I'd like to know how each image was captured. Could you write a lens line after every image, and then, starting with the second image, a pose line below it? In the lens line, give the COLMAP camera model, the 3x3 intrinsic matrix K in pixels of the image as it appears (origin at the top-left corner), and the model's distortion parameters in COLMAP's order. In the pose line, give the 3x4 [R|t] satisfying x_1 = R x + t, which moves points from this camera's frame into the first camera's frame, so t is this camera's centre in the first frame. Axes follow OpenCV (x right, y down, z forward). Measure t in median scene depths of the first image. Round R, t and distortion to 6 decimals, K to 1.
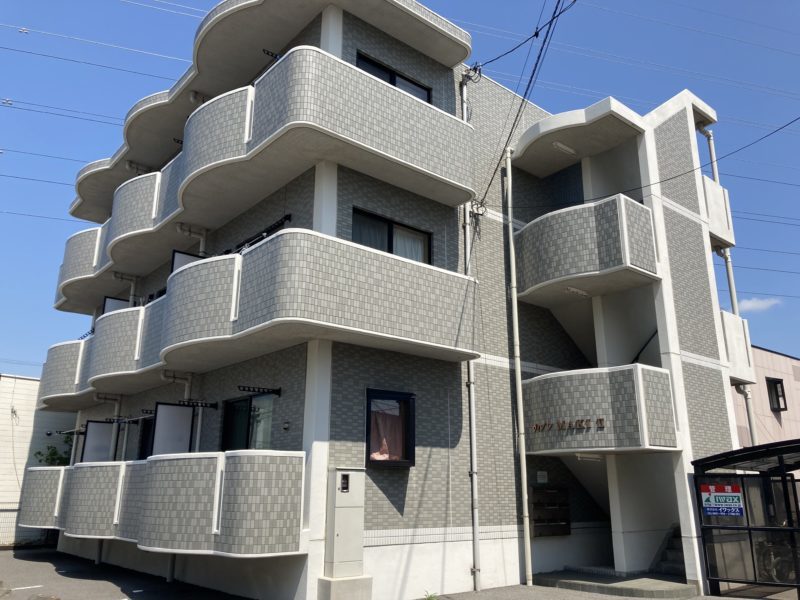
lens RADIAL K [[653.6, 0, 400.0], [0, 653.6, 300.0], [0, 0, 1]] dist [0.040137, -0.002809]
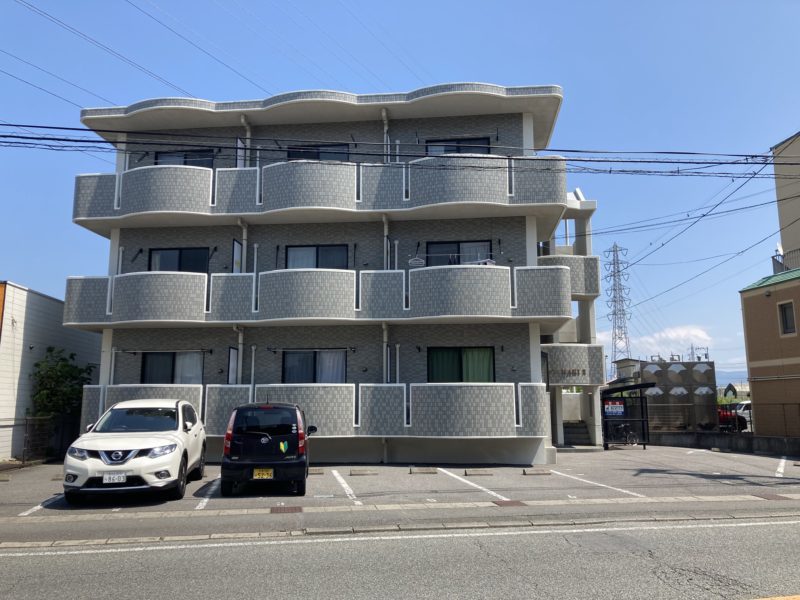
lens RADIAL K [[653.6, 0, 400.0], [0, 653.6, 300.0], [0, 0, 1]] dist [0.040137, -0.002809]
pose [[0.718829, 0.108547, 0.686661, -1.525806], [-0.189407, 0.980947, 0.043213, -0.006683], [-0.668887, -0.161122, 0.725692, -0.039625]]
